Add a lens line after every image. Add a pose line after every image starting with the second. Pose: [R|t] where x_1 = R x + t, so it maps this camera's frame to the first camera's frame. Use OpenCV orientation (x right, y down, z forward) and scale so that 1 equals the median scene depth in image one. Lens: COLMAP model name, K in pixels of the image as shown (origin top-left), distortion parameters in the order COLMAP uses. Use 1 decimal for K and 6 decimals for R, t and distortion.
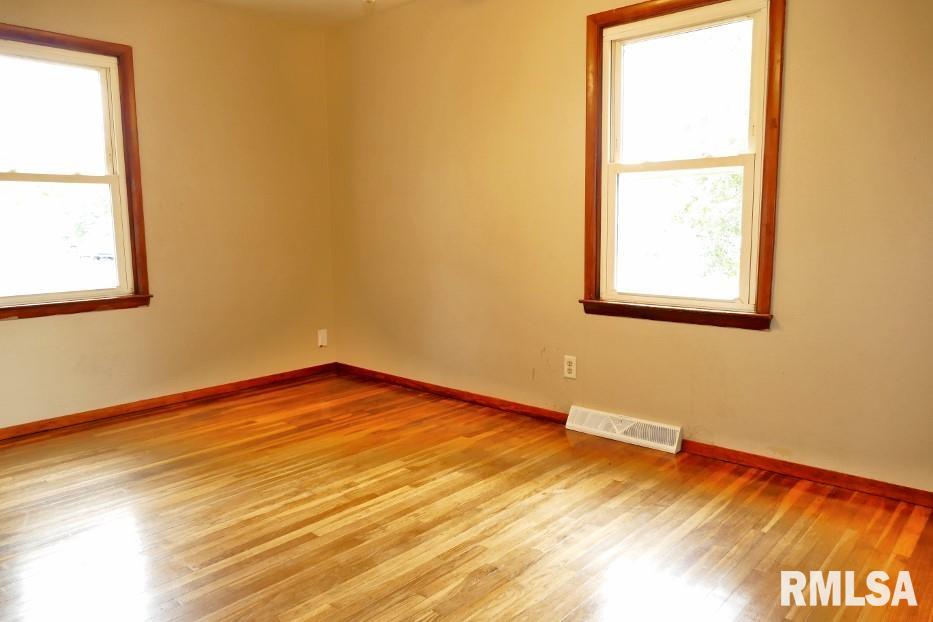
lens RADIAL K [[669.7, 0, 464.5], [0, 669.7, 315.9], [0, 0, 1]] dist [-0.005077, -0.003170]
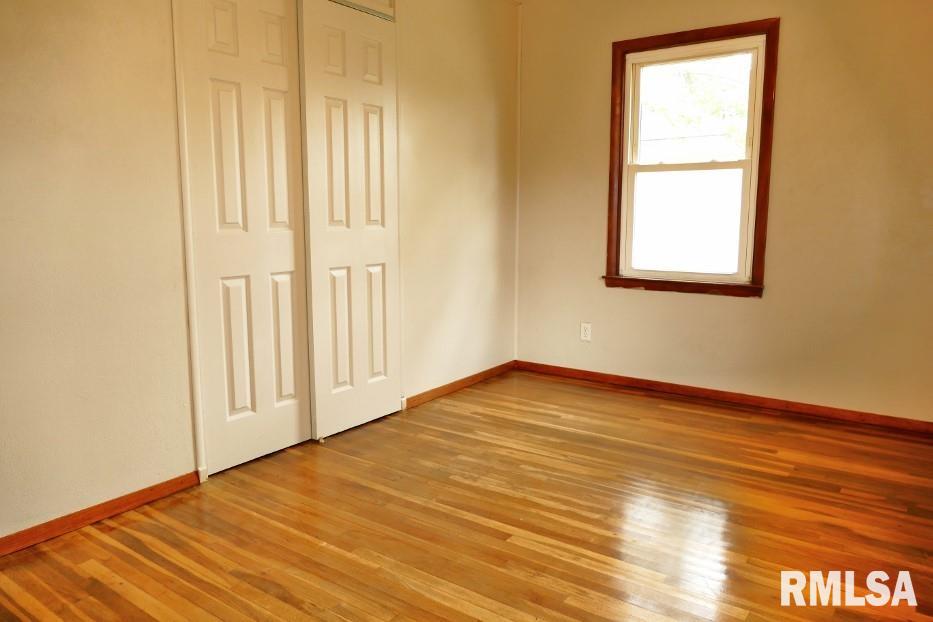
lens RADIAL K [[669.7, 0, 465.6], [0, 669.7, 308.7], [0, 0, 1]] dist [-0.005077, -0.003170]
pose [[0.104273, 0.152655, -0.982763, 0.436497], [-0.135619, 0.981102, 0.138008, -0.077977], [0.985259, 0.118890, 0.123006, 0.517571]]
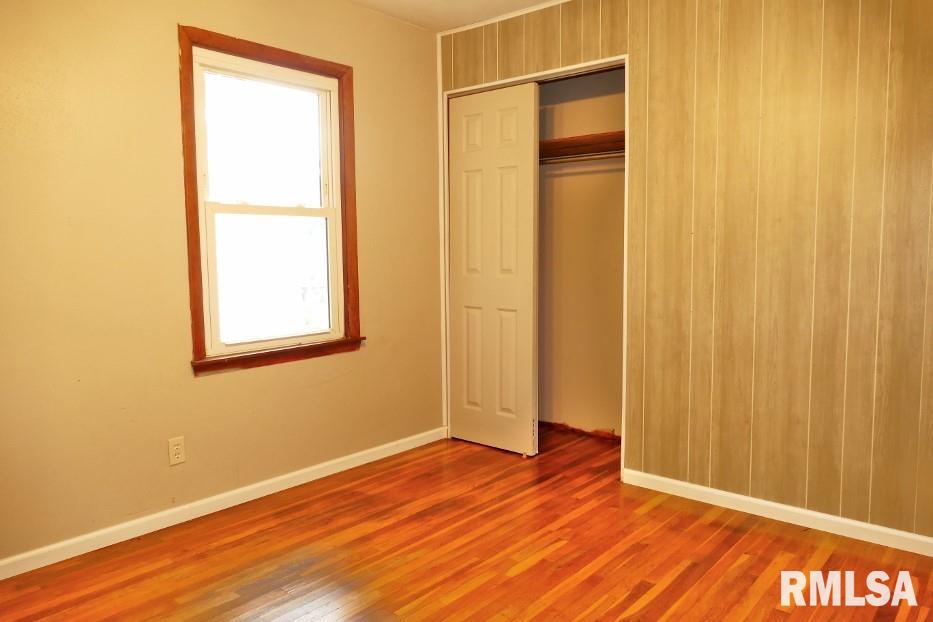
lens RADIAL K [[669.7, 0, 469.6], [0, 669.7, 312.3], [0, 0, 1]] dist [-0.005077, -0.003170]
pose [[0.999835, -0.003596, 0.017778, -0.363215], [0.004198, 0.999414, -0.033964, -0.036297], [-0.017645, 0.034033, 0.999265, 0.095201]]
